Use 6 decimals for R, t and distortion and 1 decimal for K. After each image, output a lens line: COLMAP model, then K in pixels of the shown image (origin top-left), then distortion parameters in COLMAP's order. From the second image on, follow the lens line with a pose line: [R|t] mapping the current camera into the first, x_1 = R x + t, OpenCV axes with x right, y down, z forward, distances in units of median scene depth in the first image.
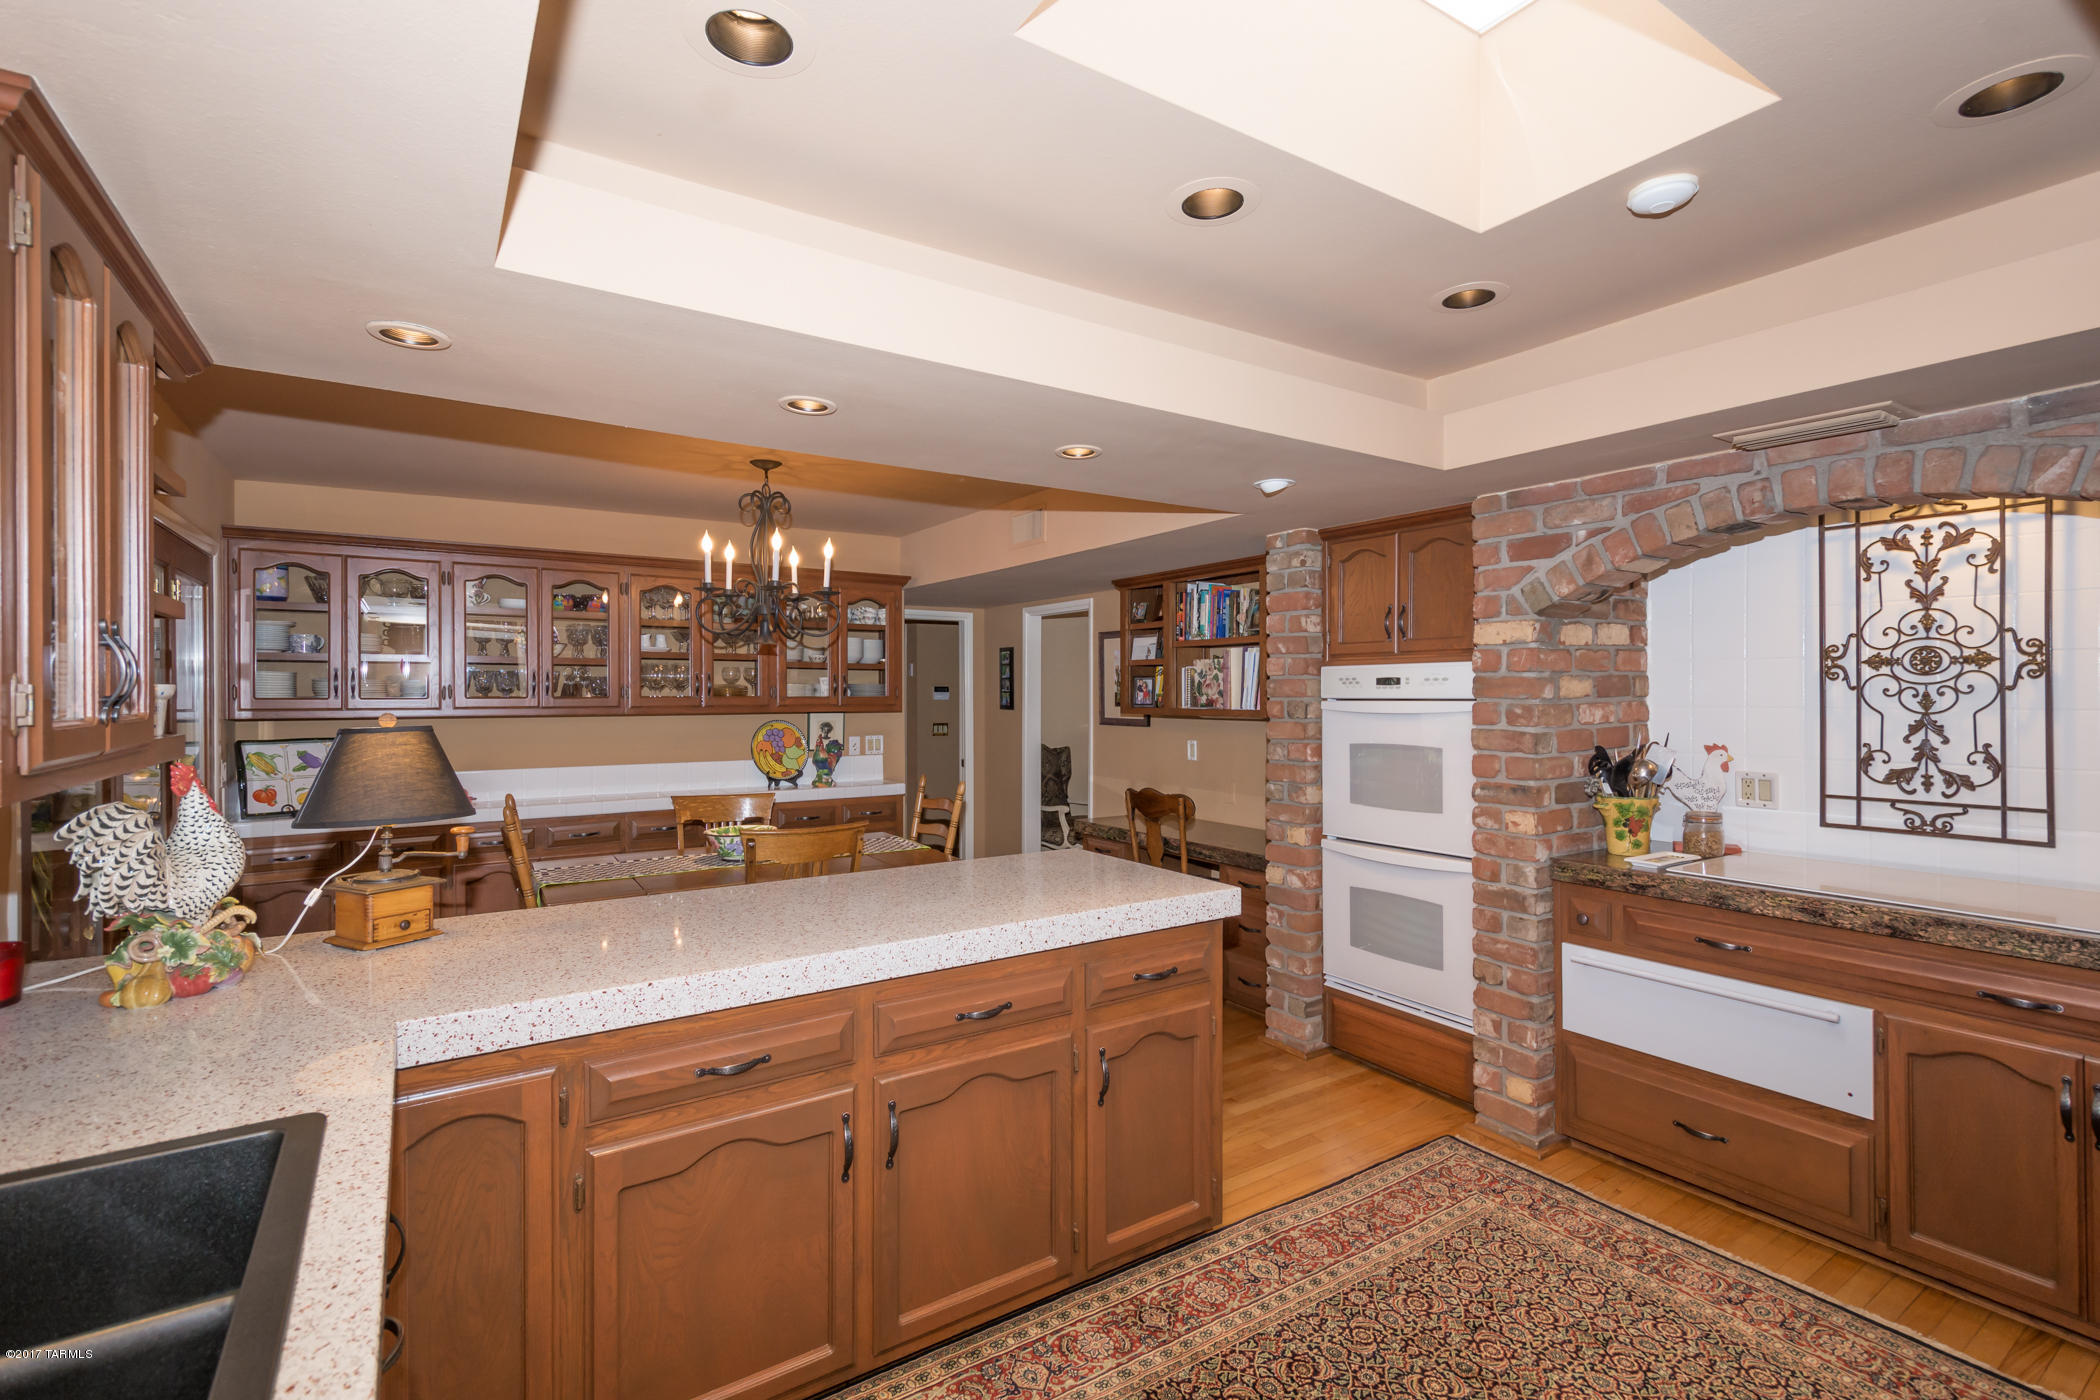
lens RADIAL K [[932.9, 0, 1050.8], [0, 932.9, 698.1], [0, 0, 1]] dist [0.013517, -0.002618]
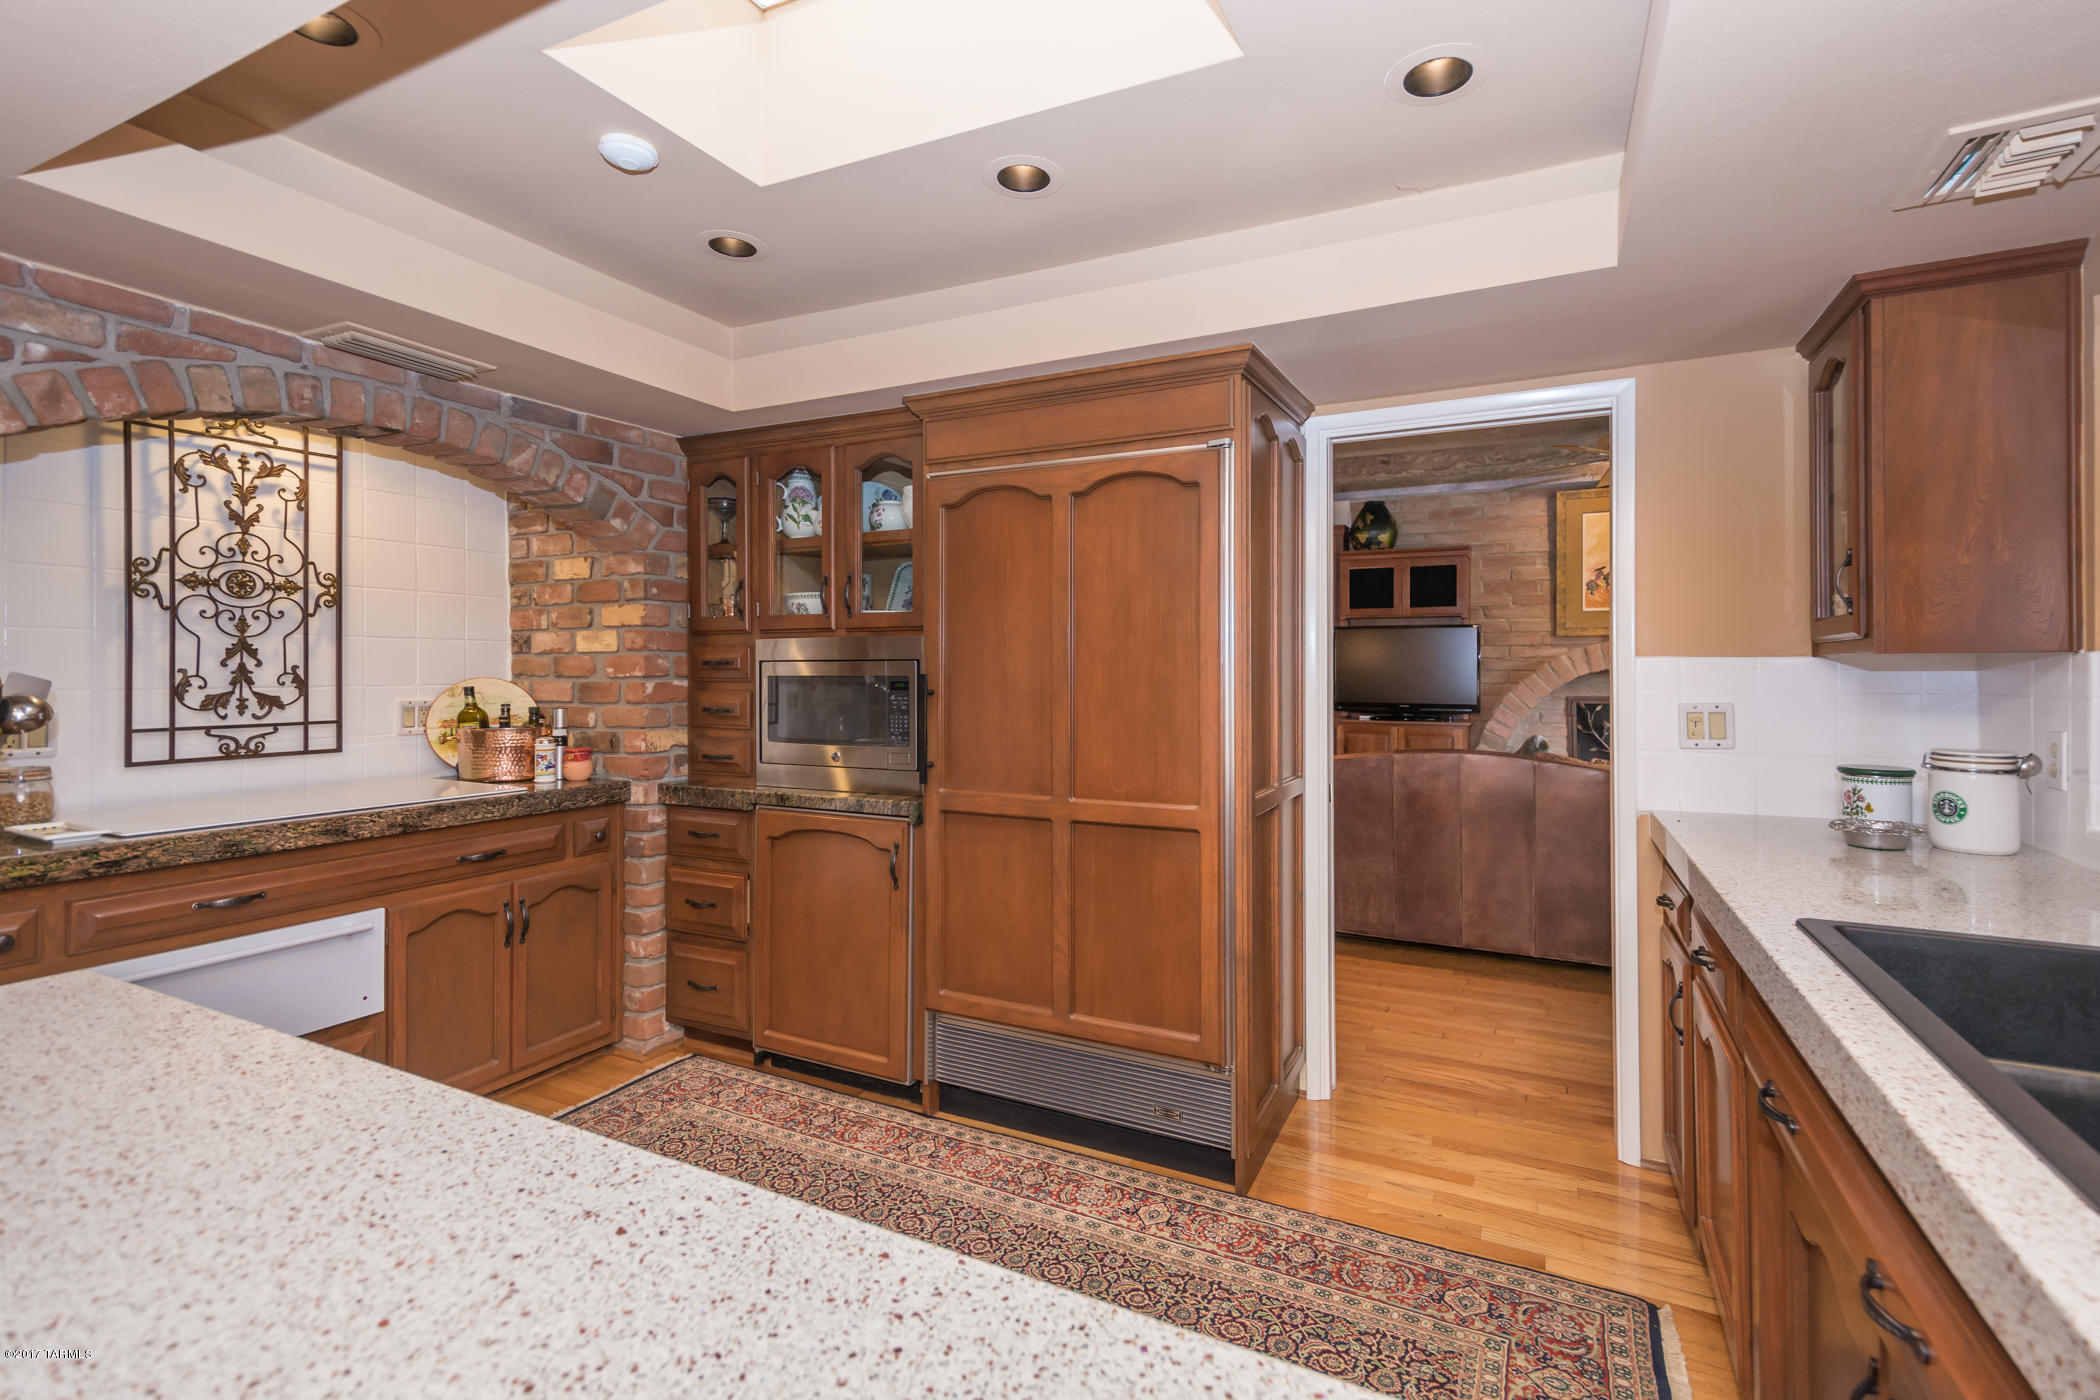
lens RADIAL K [[932.9, 0, 1073.0], [0, 932.9, 666.4], [0, 0, 1]] dist [0.013517, -0.002618]
pose [[-0.498420, 0.003475, 0.866929, -0.383540], [0.001737, 0.999994, -0.003010, 0.052347], [-0.866934, 0.000005, -0.498423, 0.733893]]
